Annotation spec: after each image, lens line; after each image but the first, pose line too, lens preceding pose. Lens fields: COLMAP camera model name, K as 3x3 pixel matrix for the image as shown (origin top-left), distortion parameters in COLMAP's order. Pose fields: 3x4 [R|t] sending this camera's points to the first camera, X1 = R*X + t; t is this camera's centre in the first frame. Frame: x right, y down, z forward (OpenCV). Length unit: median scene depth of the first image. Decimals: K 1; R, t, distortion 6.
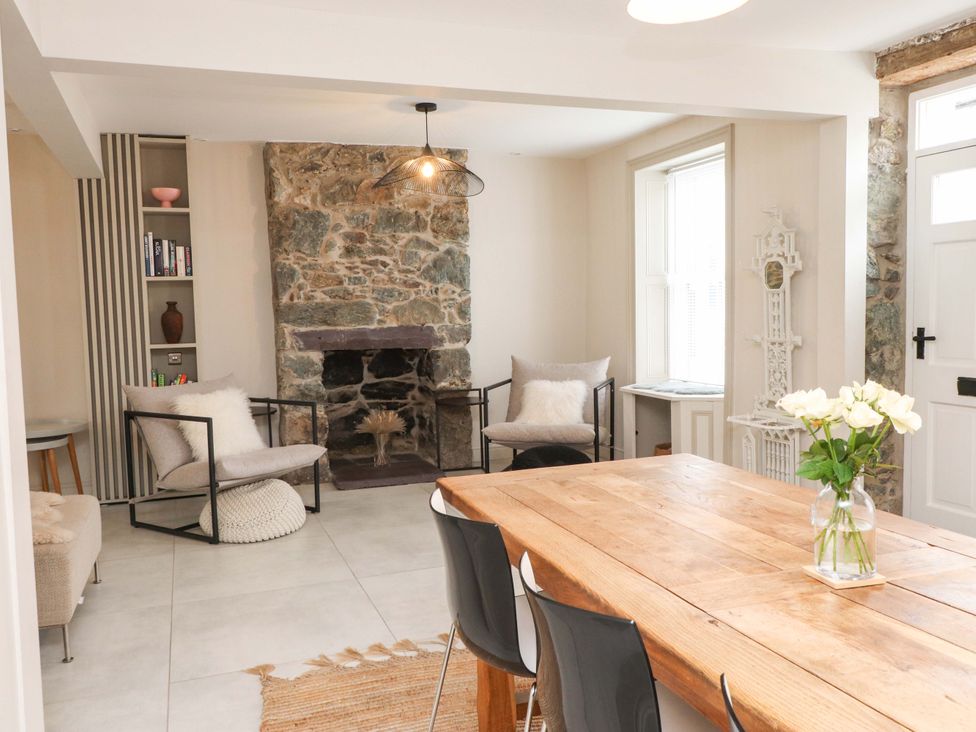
lens RADIAL K [[827.2, 0, 470.5], [0, 827.2, 364.0], [0, 0, 1]] dist [0.010701, -0.008801]
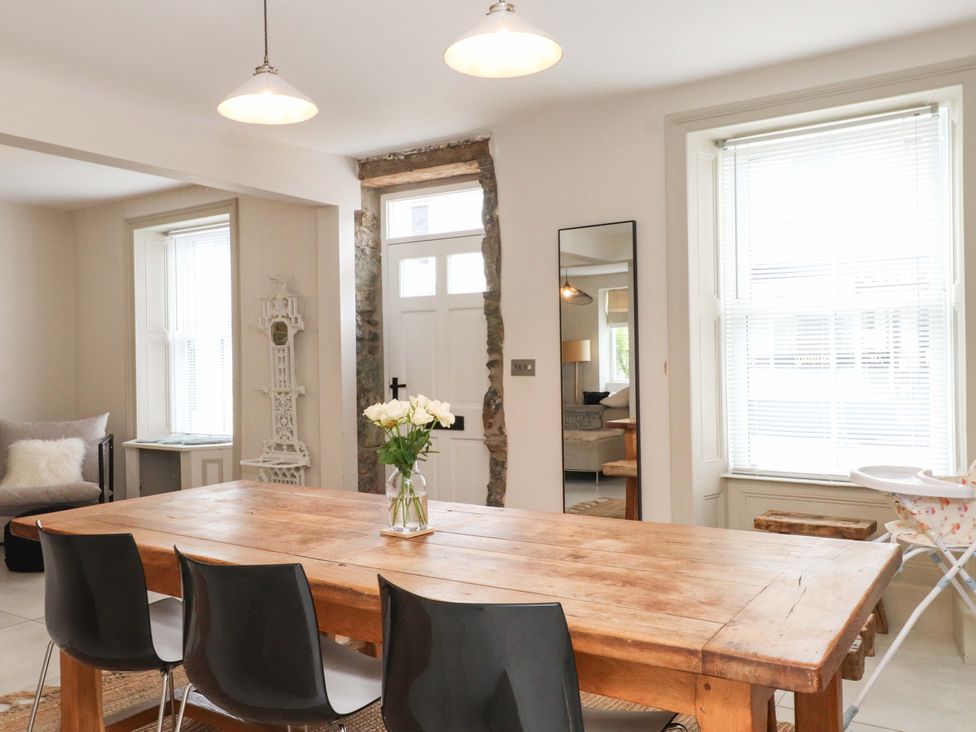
lens RADIAL K [[827.2, 0, 491.8], [0, 827.2, 362.4], [0, 0, 1]] dist [0.010701, -0.008801]
pose [[0.790010, 0.009920, 0.613014, -0.085730], [0.039492, 0.996969, -0.067029, 0.017472], [-0.611821, 0.077163, 0.787224, -0.065590]]
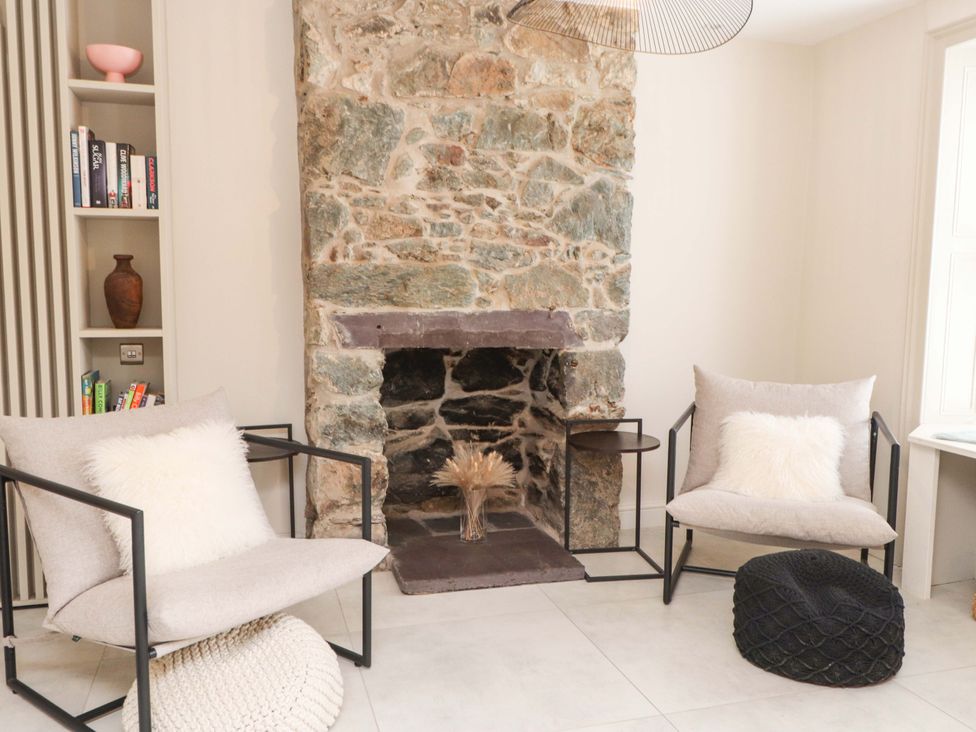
lens RADIAL K [[827.2, 0, 459.2], [0, 827.2, 372.9], [0, 0, 1]] dist [0.010701, -0.008801]
pose [[0.996662, 0.040504, -0.070886, -0.089970], [-0.037546, 0.998387, 0.042578, -0.027842], [0.072497, -0.039774, 0.996575, 0.456400]]
